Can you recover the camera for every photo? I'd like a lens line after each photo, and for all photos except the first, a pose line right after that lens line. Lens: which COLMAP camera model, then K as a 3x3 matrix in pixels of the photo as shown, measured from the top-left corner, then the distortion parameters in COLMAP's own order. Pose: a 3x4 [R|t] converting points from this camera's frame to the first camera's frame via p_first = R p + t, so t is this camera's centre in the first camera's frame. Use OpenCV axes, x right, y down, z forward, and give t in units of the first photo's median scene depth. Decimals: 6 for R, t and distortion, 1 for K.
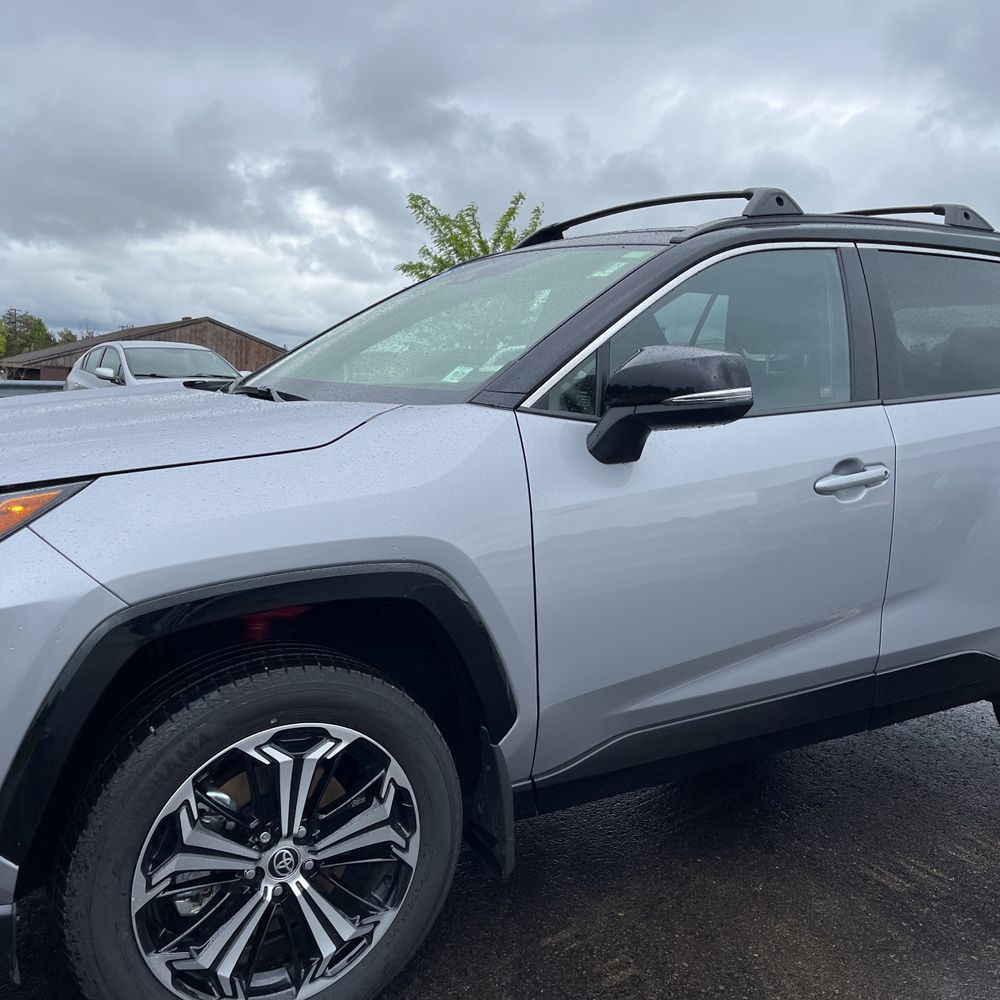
lens RADIAL K [[992.0, 0, 479.2], [0, 992.0, 479.6], [0, 0, 1]] dist [0.030481, 0.000000]
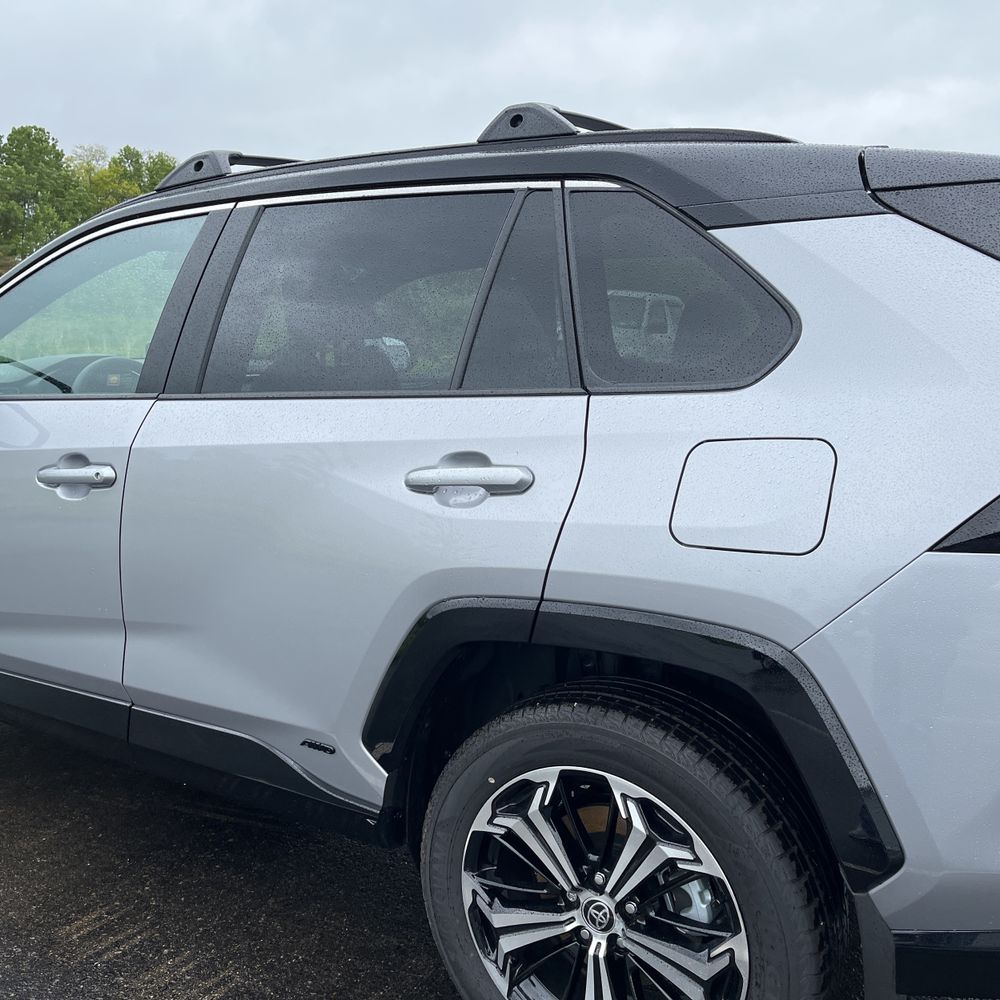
lens RADIAL K [[992.0, 0, 500.1], [0, 992.0, 493.8], [0, 0, 1]] dist [0.030481, 0.000000]
pose [[0.490904, 0.134460, -0.860775, 1.734767], [-0.109799, 0.989689, 0.091978, -0.141876], [0.864267, 0.049360, 0.500606, 1.126910]]
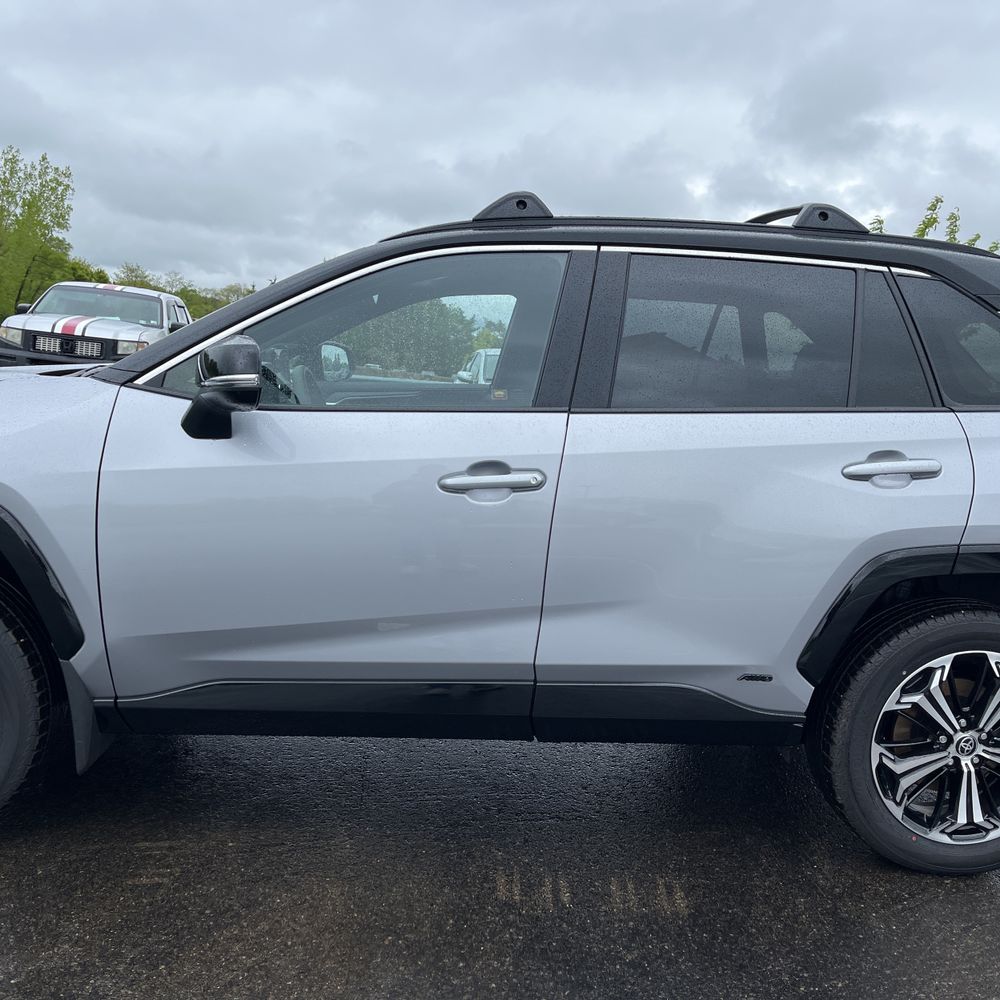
lens RADIAL K [[992.0, 0, 509.3], [0, 992.0, 501.2], [0, 0, 1]] dist [0.030481, 0.000000]
pose [[0.902731, 0.100464, -0.418311, 1.036223], [-0.098680, 0.994781, 0.025957, -0.009774], [0.418735, 0.017847, 0.907933, 0.129361]]
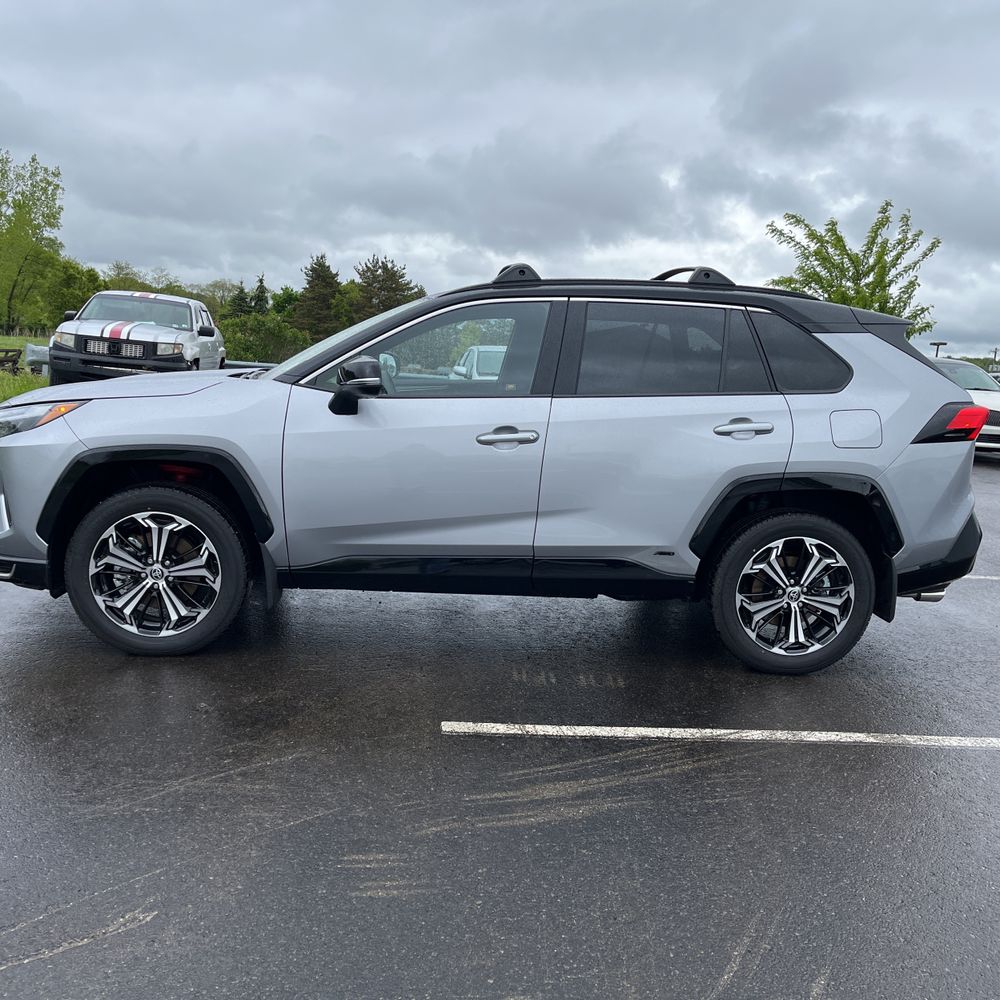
lens RADIAL K [[992.0, 0, 478.2], [0, 992.0, 479.9], [0, 0, 1]] dist [0.030481, 0.000000]
pose [[0.900441, 0.086272, -0.426336, 1.362749], [-0.087611, 0.996018, 0.016514, 0.062588], [0.426063, 0.022482, 0.904414, -0.728565]]
